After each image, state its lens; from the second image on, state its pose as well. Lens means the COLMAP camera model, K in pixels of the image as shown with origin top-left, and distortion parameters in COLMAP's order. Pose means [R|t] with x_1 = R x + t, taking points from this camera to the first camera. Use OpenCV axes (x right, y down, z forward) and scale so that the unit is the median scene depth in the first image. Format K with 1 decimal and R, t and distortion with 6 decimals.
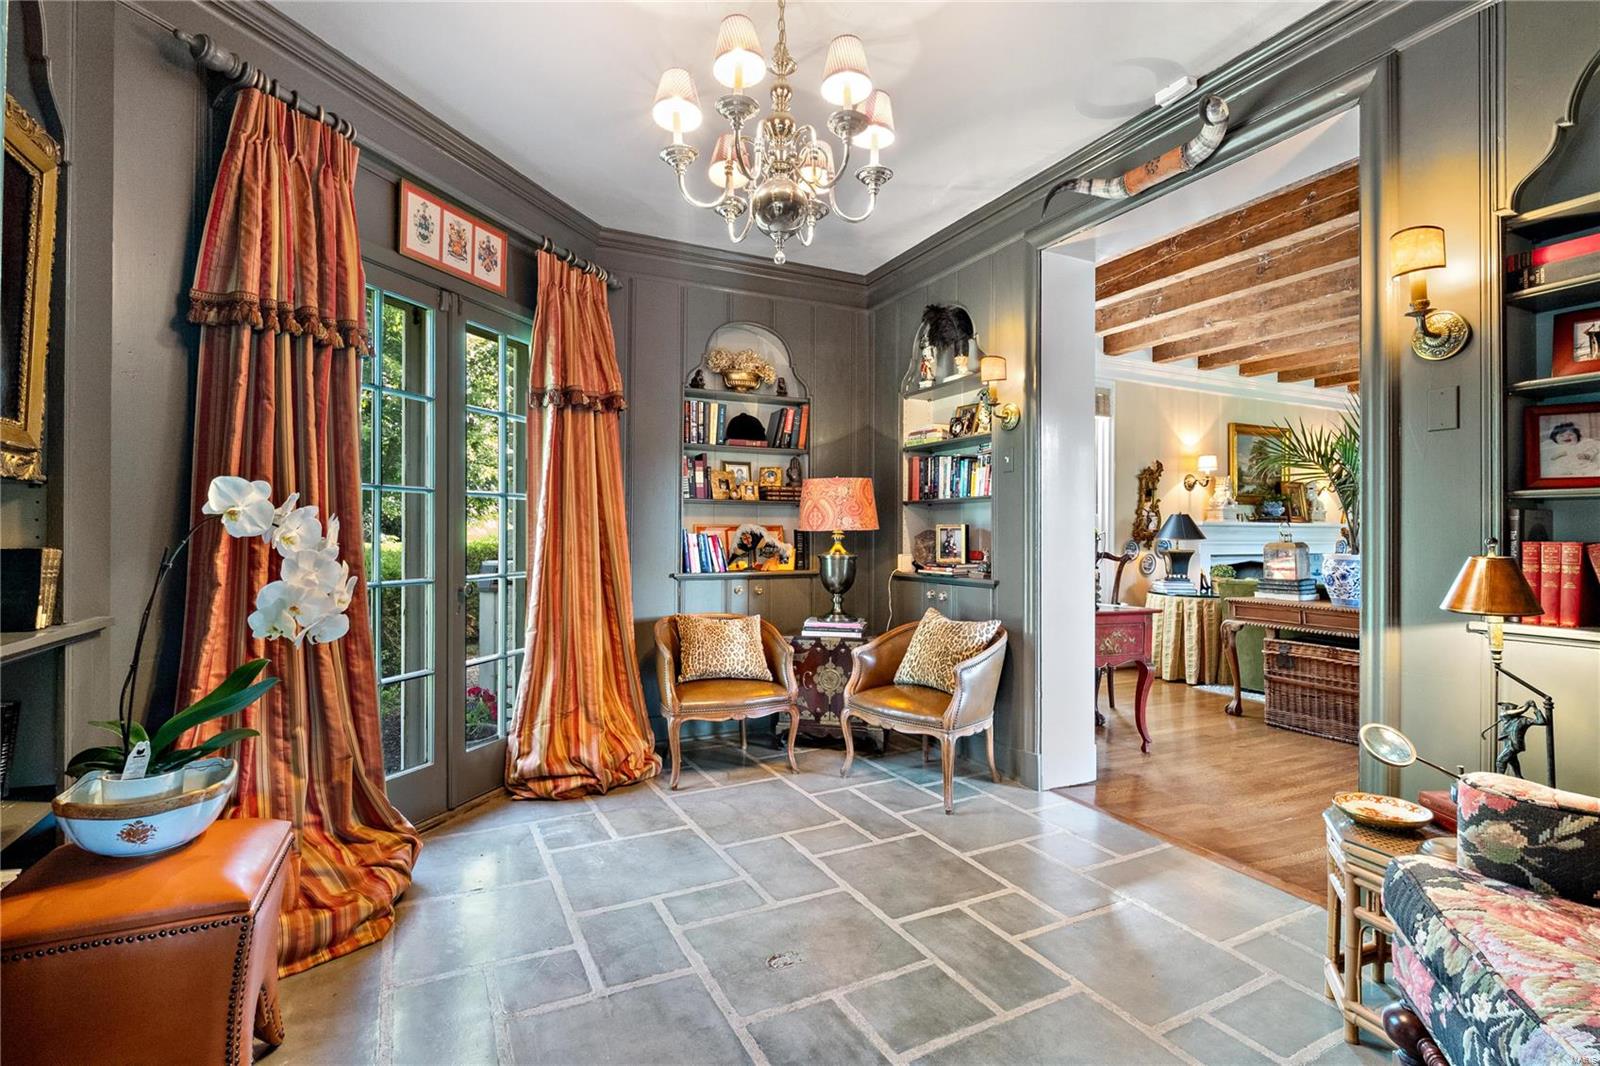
lens RADIAL K [[755.1, 0, 797.6], [0, 755.1, 530.0], [0, 0, 1]] dist [-0.012067, -0.000697]
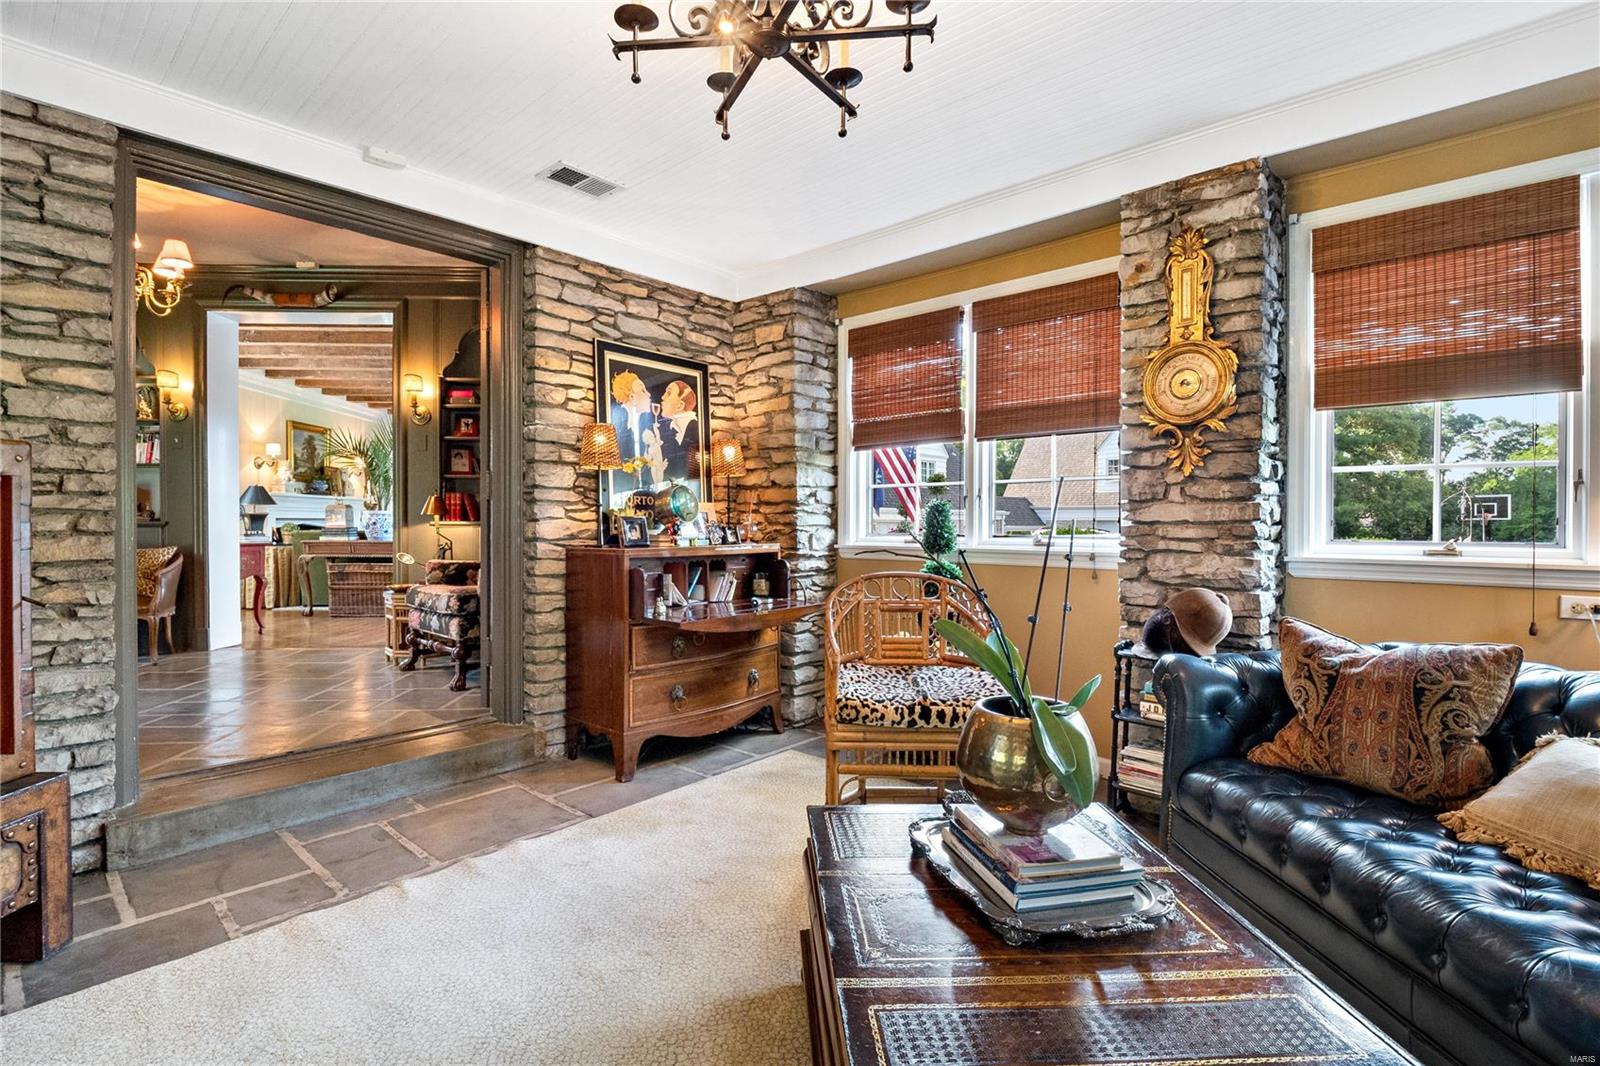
lens RADIAL K [[755.1, 0, 797.6], [0, 755.1, 530.0], [0, 0, 1]] dist [-0.012067, -0.000697]
pose [[0.389960, -0.013914, 0.920726, -0.376097], [-0.003913, 0.999852, 0.016767, 0.033883], [-0.920823, -0.010142, 0.389848, -0.443151]]
